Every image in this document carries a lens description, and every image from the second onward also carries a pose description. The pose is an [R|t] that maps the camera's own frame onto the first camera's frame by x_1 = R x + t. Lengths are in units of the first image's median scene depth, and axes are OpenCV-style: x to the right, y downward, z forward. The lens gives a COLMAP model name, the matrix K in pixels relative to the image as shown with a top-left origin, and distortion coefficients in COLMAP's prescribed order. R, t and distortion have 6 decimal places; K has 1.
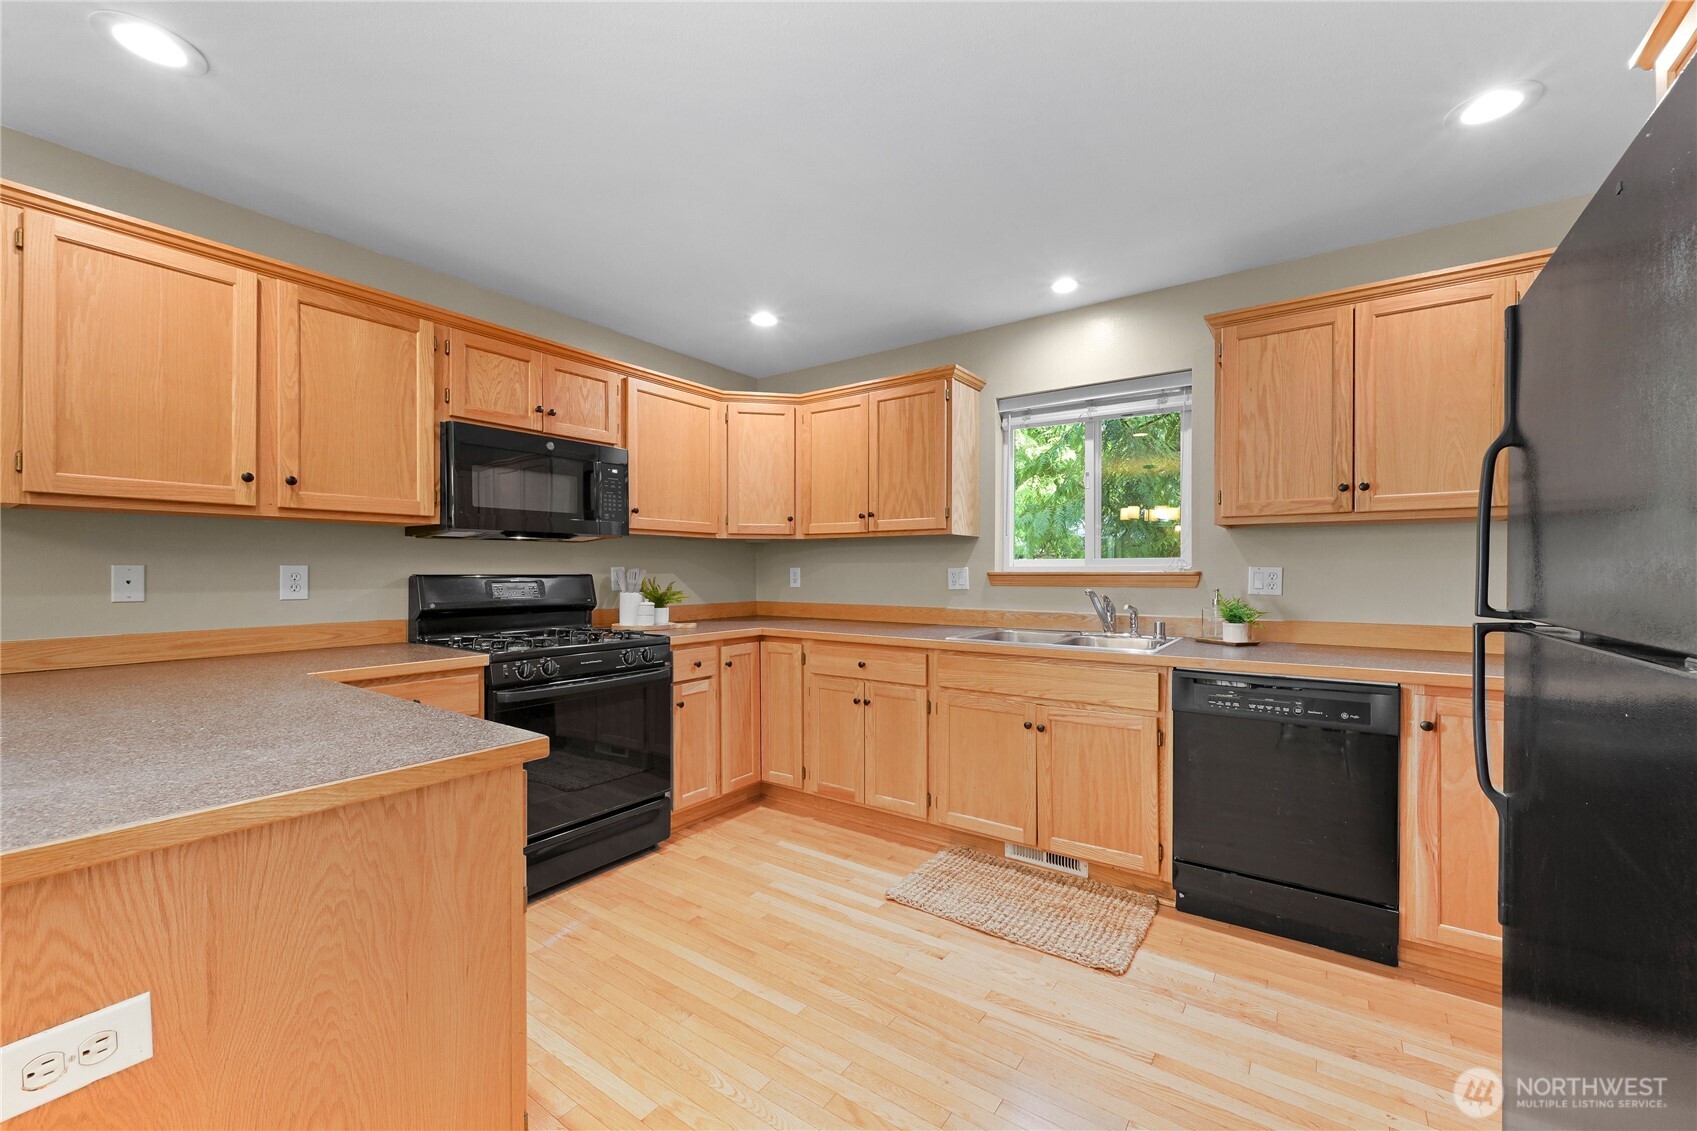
lens RADIAL K [[670.3, 0, 842.5], [0, 670.3, 574.4], [0, 0, 1]] dist [0.002364, -0.001817]
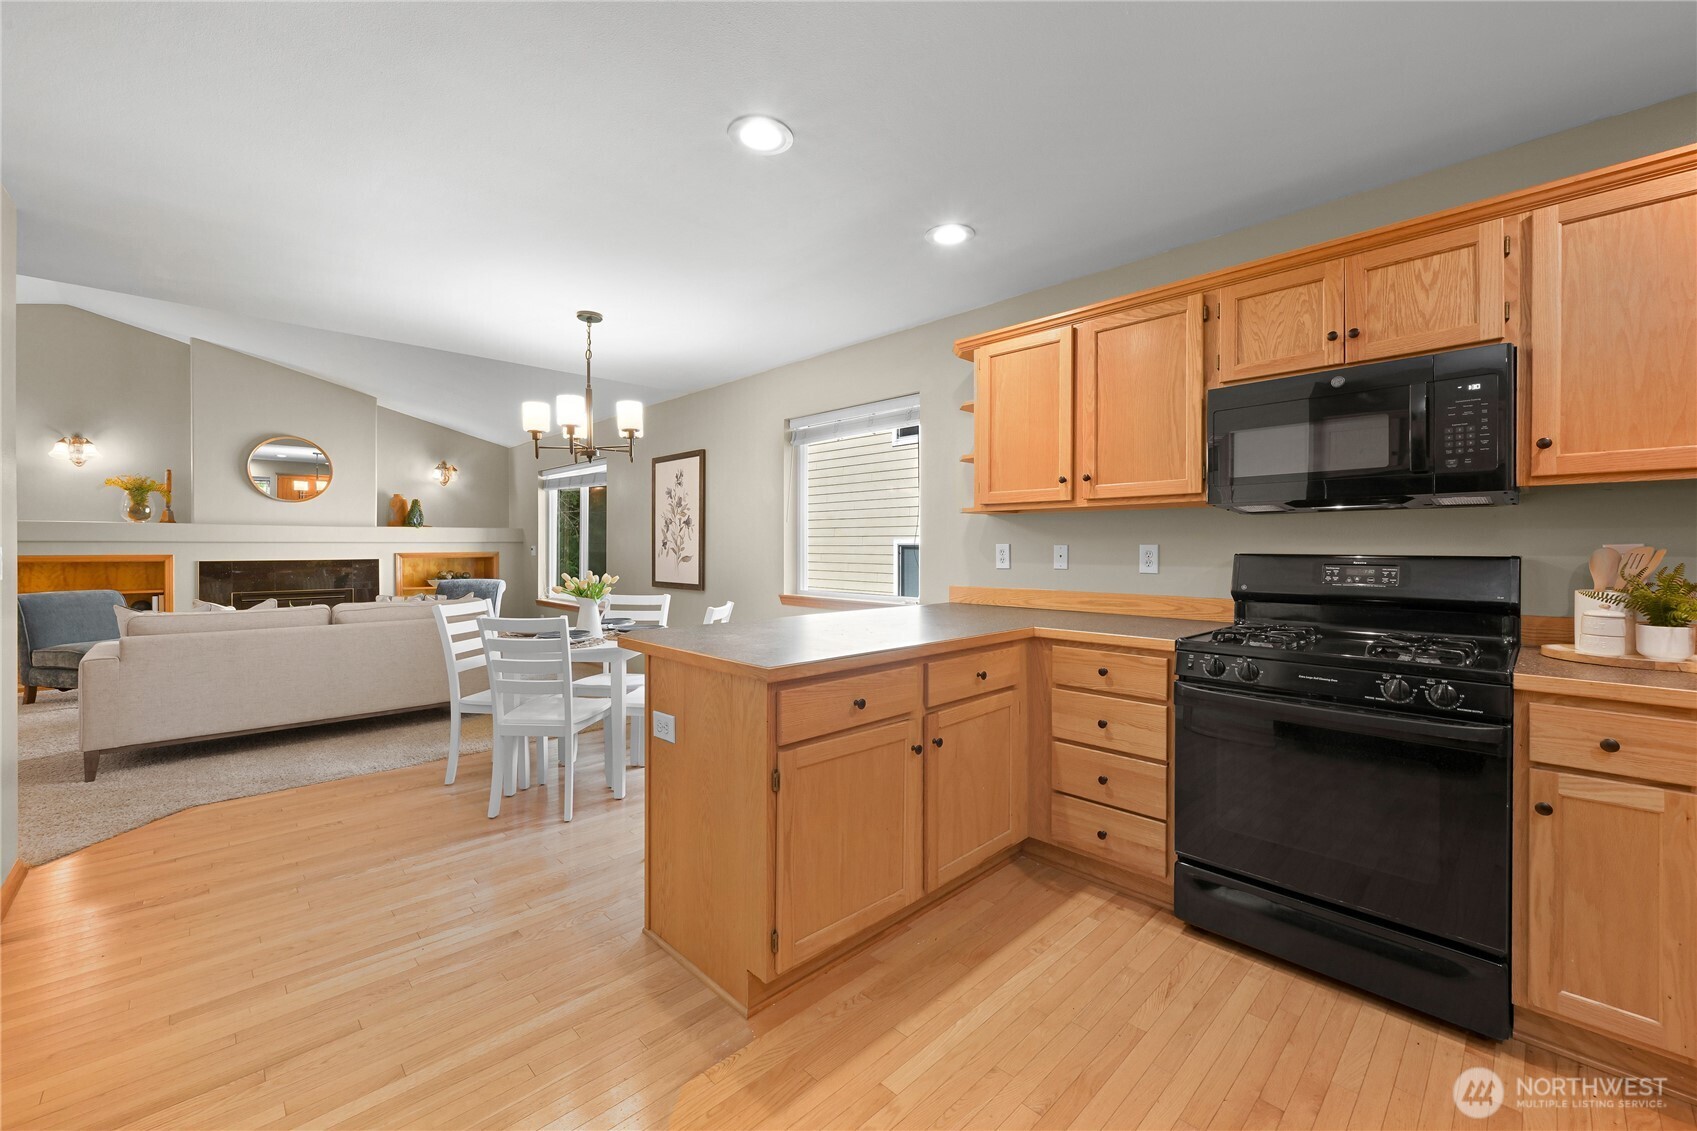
lens RADIAL K [[670.3, 0, 859.4], [0, 670.3, 552.2], [0, 0, 1]] dist [0.002364, -0.001817]
pose [[-0.156791, 0.006171, -0.987613, 0.368552], [-0.009976, 0.999920, 0.007832, -0.003534], [0.987581, 0.011080, -0.156717, 0.578480]]
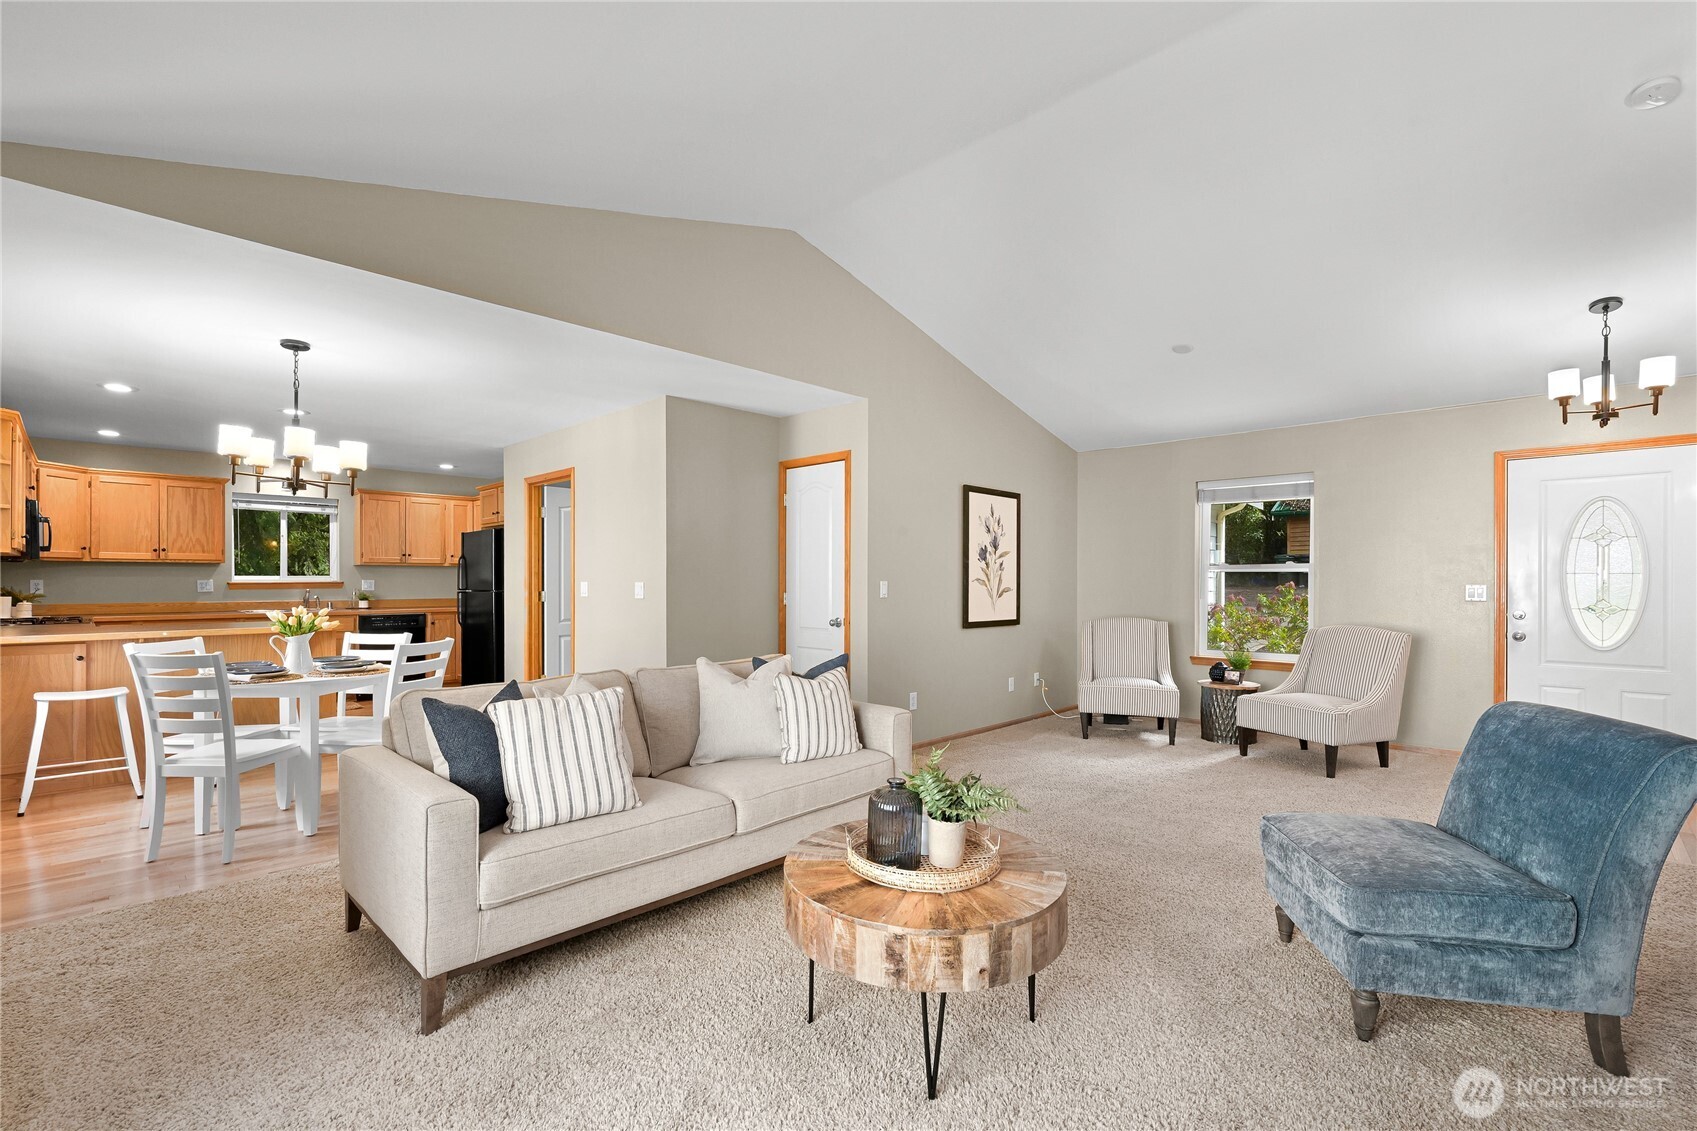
lens RADIAL K [[730.6, 0, 838.0], [0, 730.6, 583.7], [0, 0, 1]] dist [-0.003630, 0.000643]
pose [[0.155372, -0.003356, 0.987850, -1.932869], [0.006703, 0.999975, 0.002343, 0.009587], [-0.987833, 0.006258, 0.155391, -1.289979]]
